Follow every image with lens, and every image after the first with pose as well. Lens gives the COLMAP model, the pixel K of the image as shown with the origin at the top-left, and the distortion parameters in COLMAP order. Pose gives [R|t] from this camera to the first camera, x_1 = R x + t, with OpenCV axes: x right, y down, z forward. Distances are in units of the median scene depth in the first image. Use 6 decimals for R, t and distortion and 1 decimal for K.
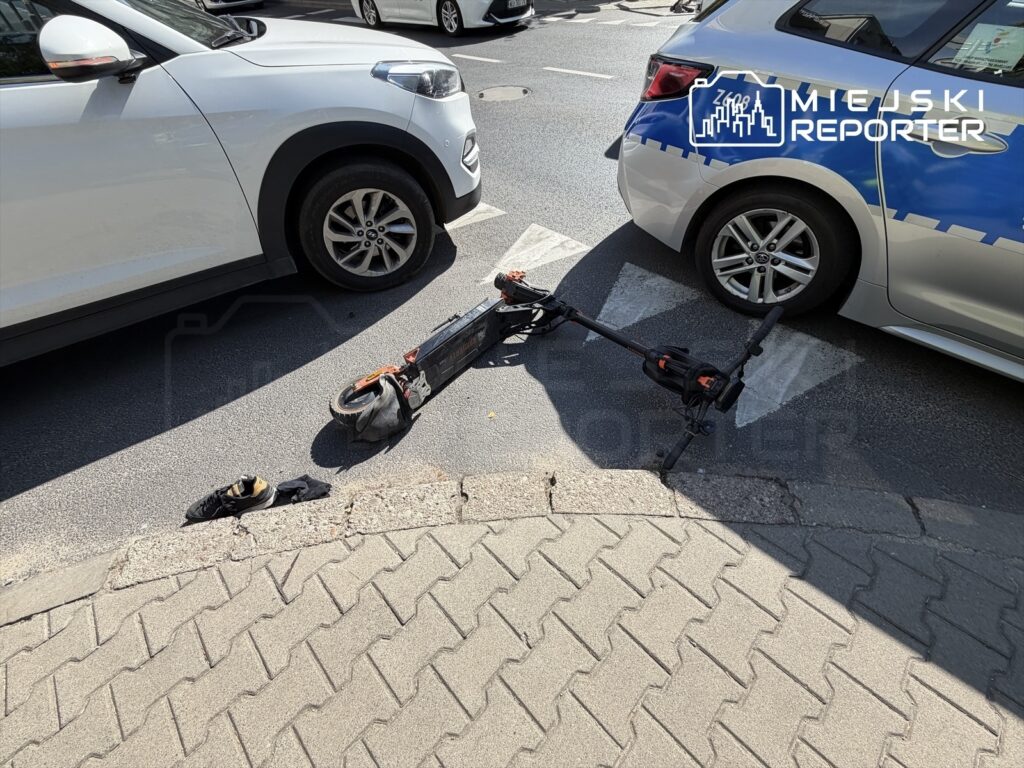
lens RADIAL K [[418.5, 0, 512.0], [0, 418.5, 384.0], [0, 0, 1]] dist [-0.000543, 0.000009]
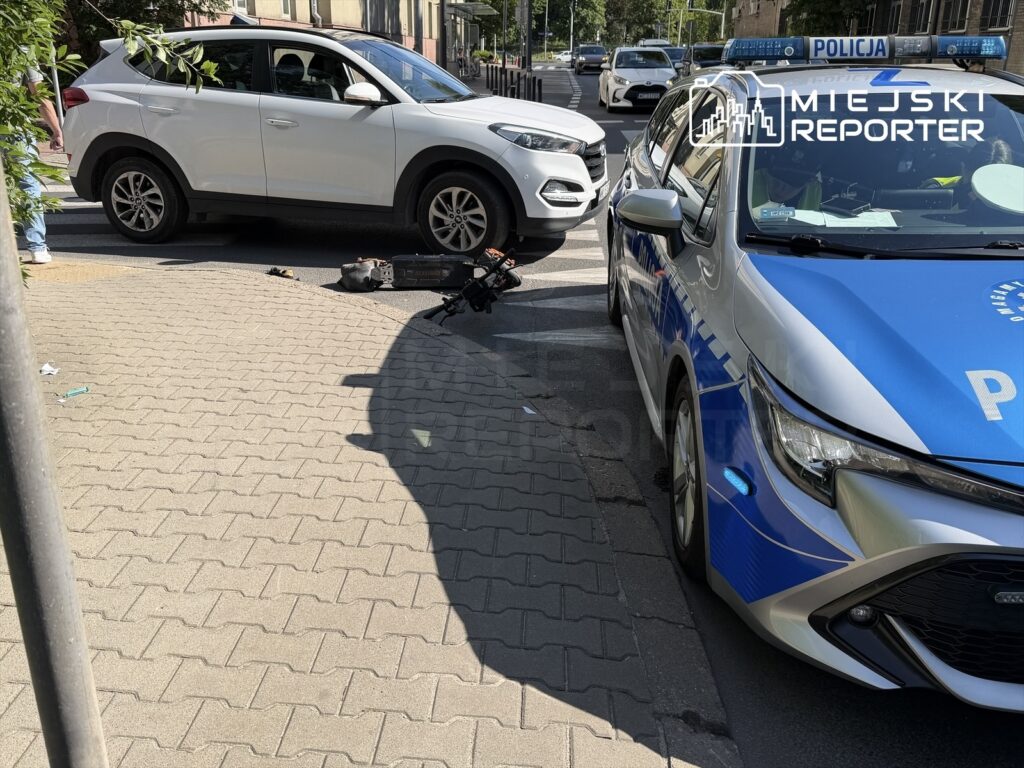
lens RADIAL K [[922.0, 0, 508.6], [0, 922.0, 393.0], [0, 0, 1]] dist [0.188270, -0.430515]
pose [[0.673534, 0.304671, -0.673444, 2.705668], [-0.564968, 0.799686, -0.203260, 0.853936], [0.476616, 0.517377, 0.710745, -1.104303]]
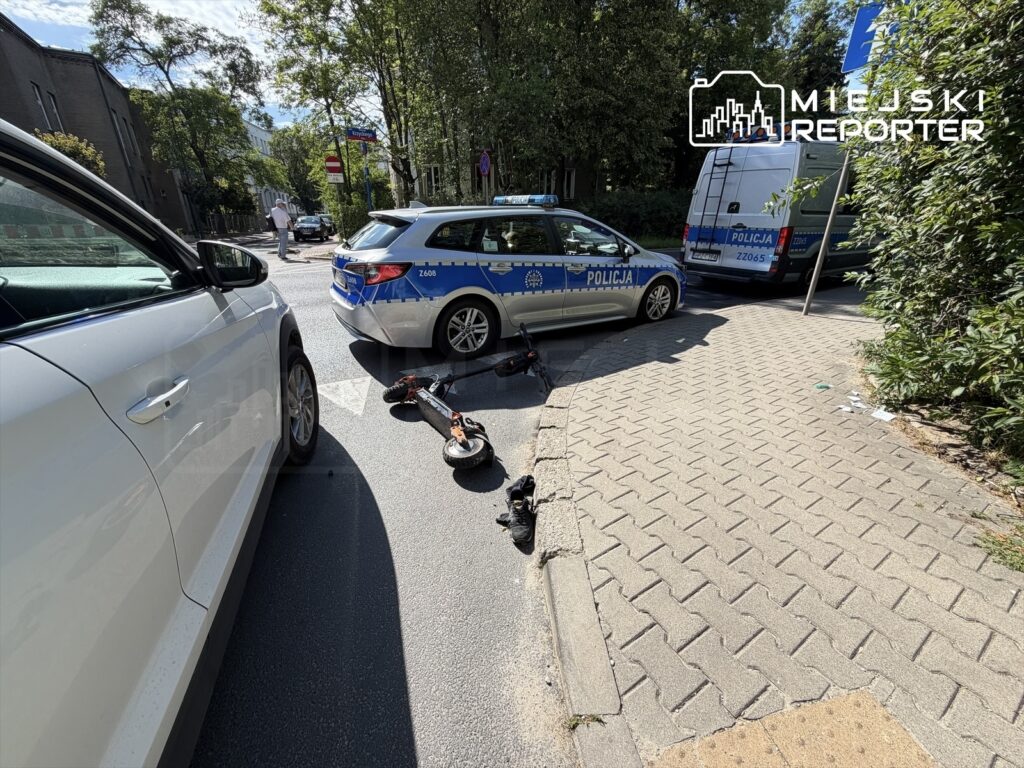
lens RADIAL K [[408.5, 0, 509.0], [0, 408.5, 384.5], [0, 0, 1]] dist [-0.000719, -0.000036]
pose [[0.244915, -0.324632, 0.913581, -1.514291], [0.695916, 0.714945, 0.067485, -0.111579], [-0.675068, 0.619248, 0.401018, 0.218074]]
